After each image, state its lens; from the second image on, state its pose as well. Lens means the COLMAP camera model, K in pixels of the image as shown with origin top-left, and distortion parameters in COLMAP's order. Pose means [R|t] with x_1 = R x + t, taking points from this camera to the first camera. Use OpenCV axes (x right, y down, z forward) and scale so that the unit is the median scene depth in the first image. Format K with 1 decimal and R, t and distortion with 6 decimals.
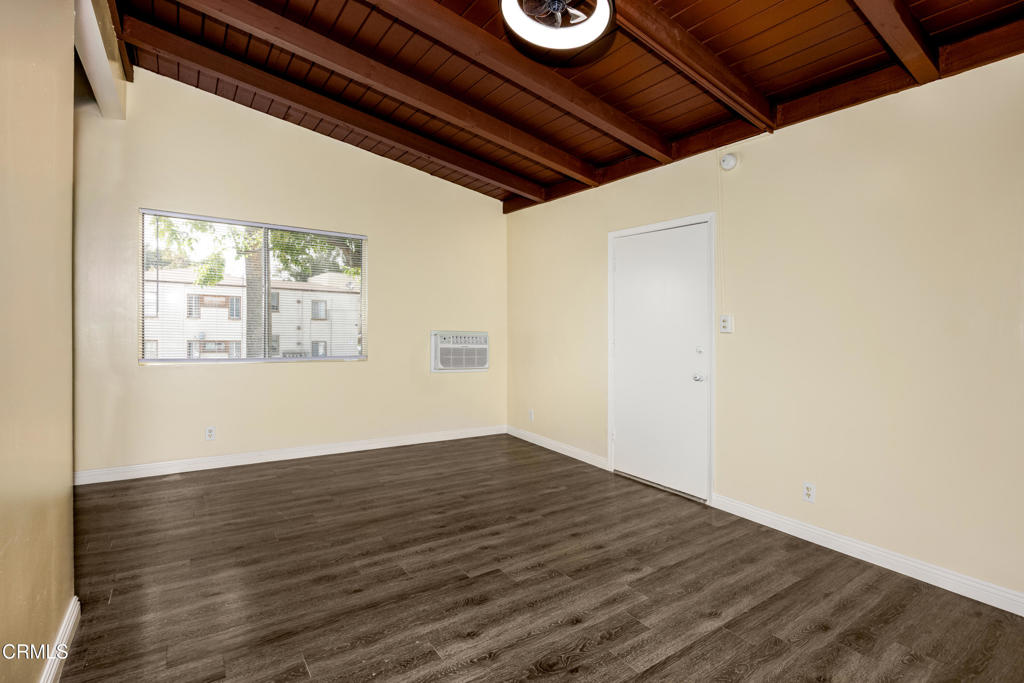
lens RADIAL K [[484.3, 0, 512.0], [0, 484.3, 341.5], [0, 0, 1]] dist [-0.010586, 0.000234]
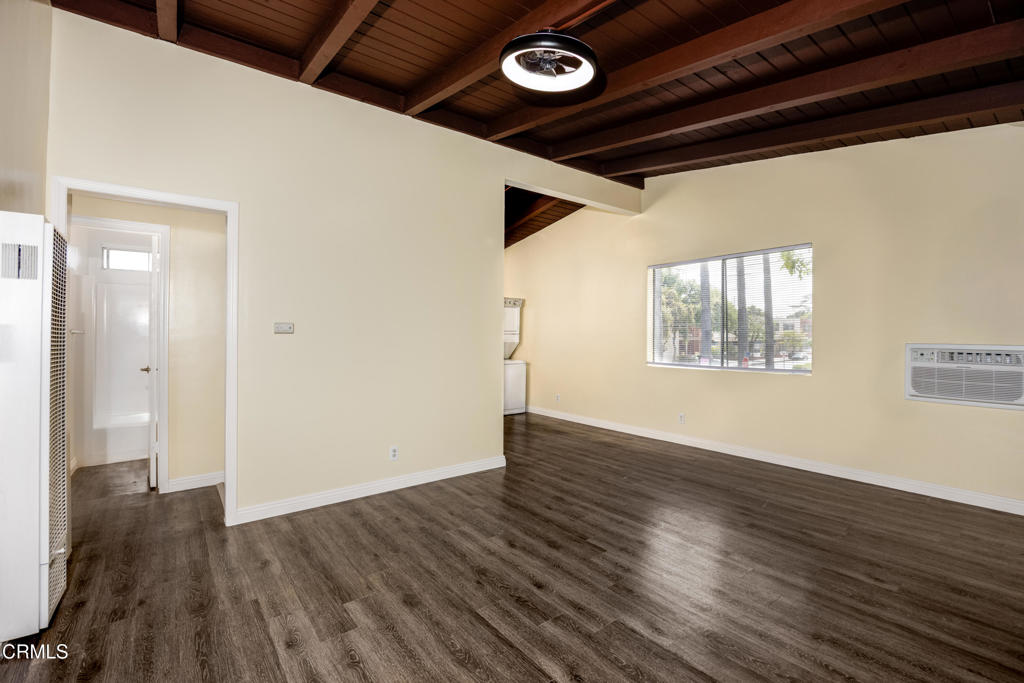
lens RADIAL K [[446.6, 0, 516.4], [0, 446.6, 333.1], [0, 0, 1]] dist [-0.011667, 0.000141]
pose [[0.067640, -0.030259, -0.997251, 0.919798], [-0.030651, 0.999005, -0.032391, 0.004016], [0.997239, 0.032758, 0.066646, 0.642768]]
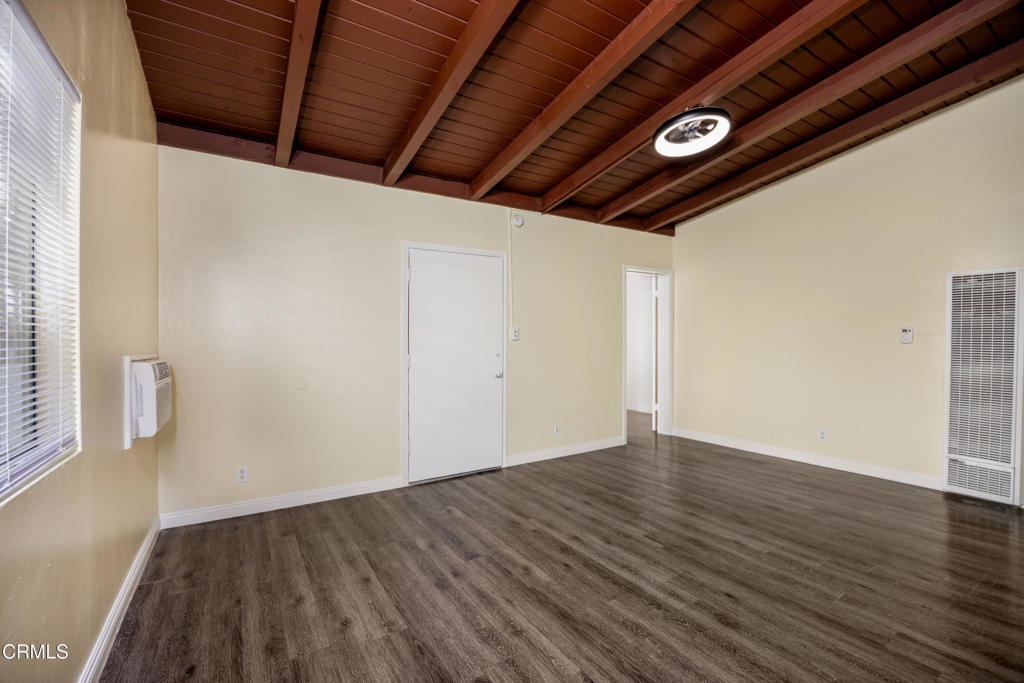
lens RADIAL K [[437.1, 0, 512.0], [0, 437.1, 341.5], [0, 0, 1]] dist [-0.013644, -0.000161]
pose [[0.036766, -0.026604, 0.998970, -1.034110], [0.041742, 0.998814, 0.025063, -0.059215], [-0.998452, 0.040777, 0.037833, 1.160653]]
